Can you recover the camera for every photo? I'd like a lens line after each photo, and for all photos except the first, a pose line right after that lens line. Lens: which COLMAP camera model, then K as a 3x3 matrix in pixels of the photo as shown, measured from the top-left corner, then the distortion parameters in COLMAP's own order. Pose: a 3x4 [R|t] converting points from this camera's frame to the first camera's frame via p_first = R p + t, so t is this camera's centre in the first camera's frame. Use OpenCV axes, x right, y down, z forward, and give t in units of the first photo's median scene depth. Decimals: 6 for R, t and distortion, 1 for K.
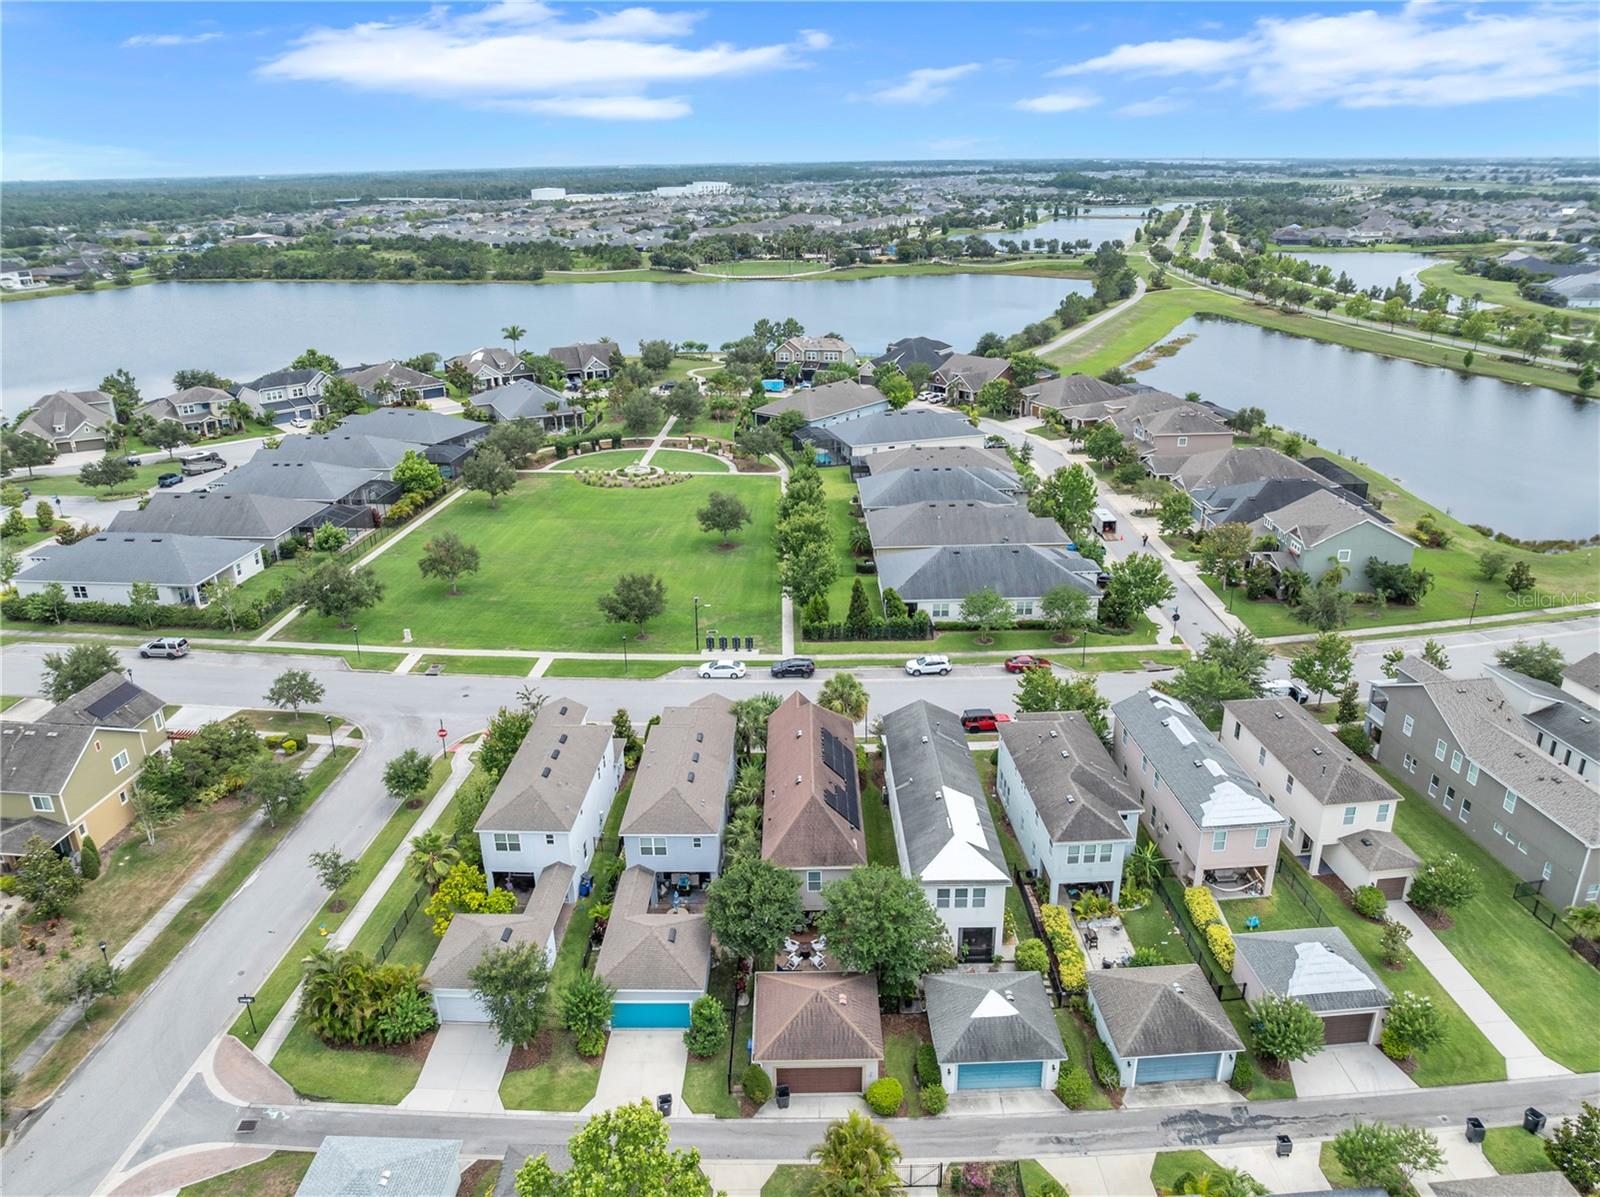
lens RADIAL K [[1098.1, 0, 800.0], [0, 1098.1, 605.0], [0, 0, 1]] dist [-0.026741, -0.005492]
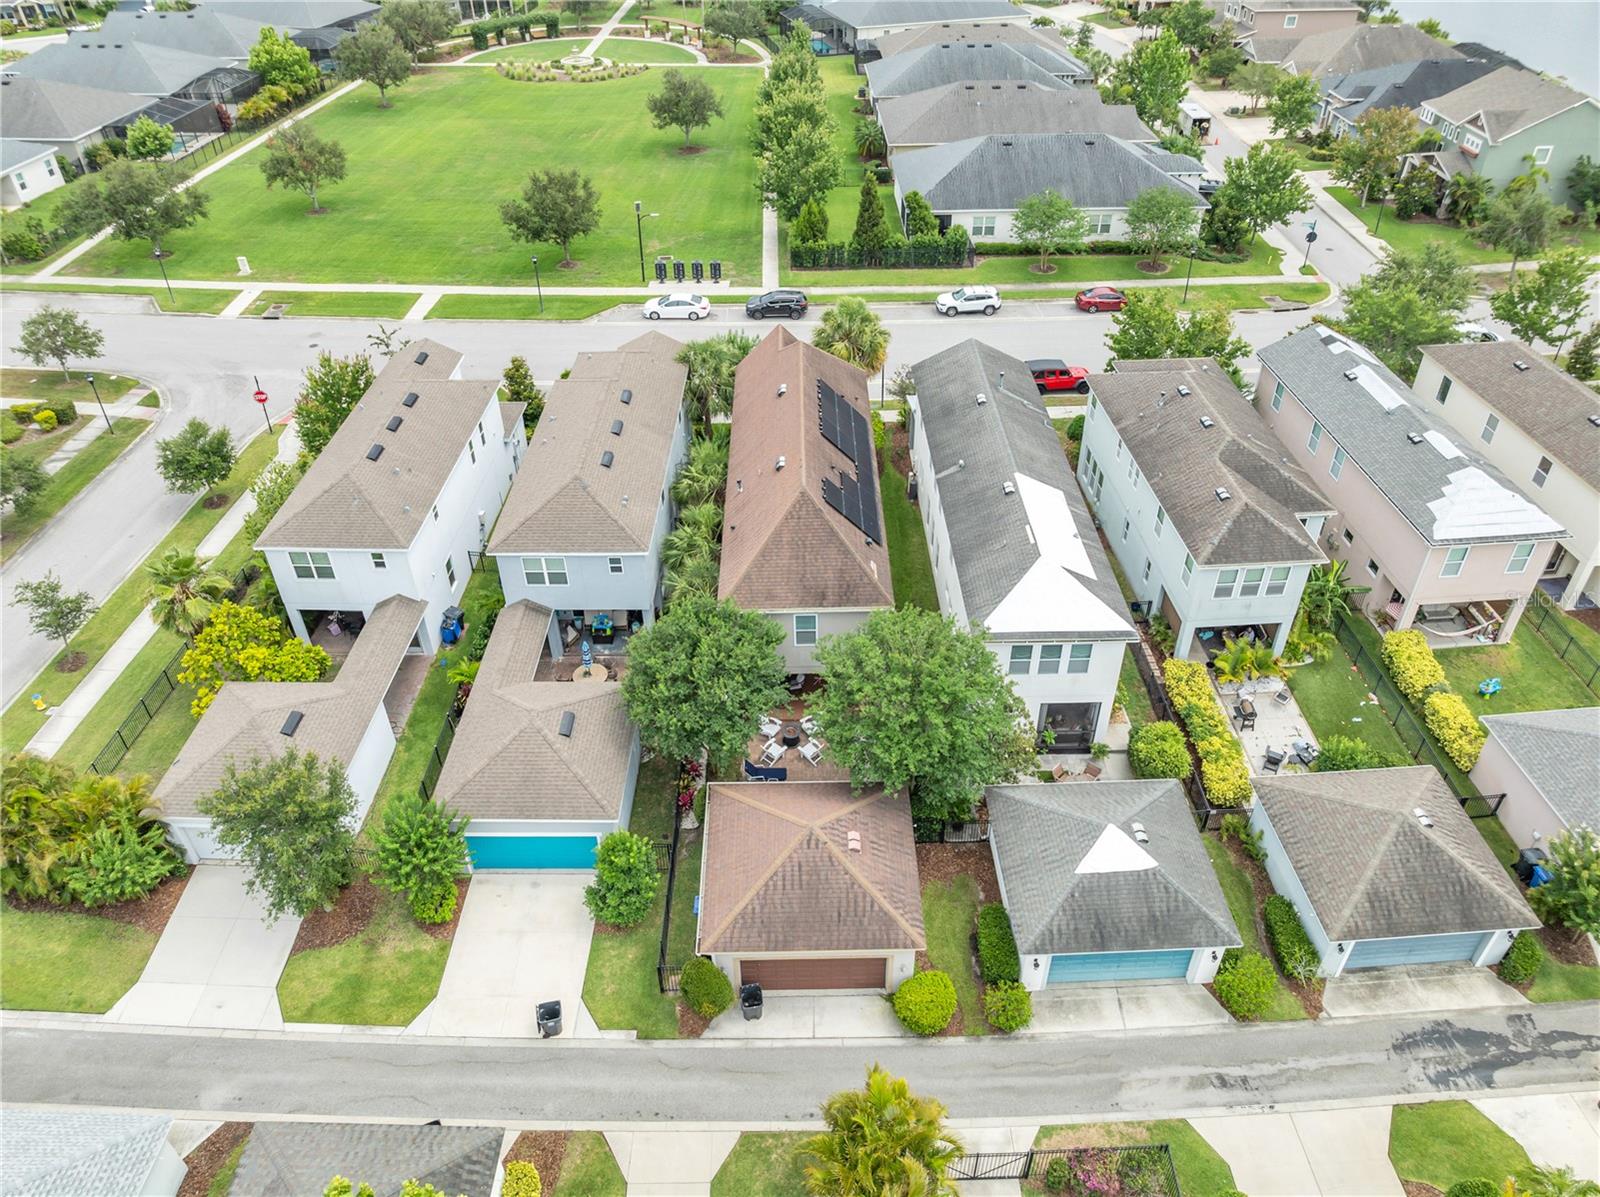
lens RADIAL K [[1098.1, 0, 800.0], [0, 1098.1, 605.0], [0, 0, 1]] dist [-0.026741, -0.005492]
pose [[0.999983, -0.002747, 0.005193, 0.005961], [0.001155, 0.958591, 0.284784, 0.057728], [-0.005760, -0.284773, 0.958578, 0.369748]]
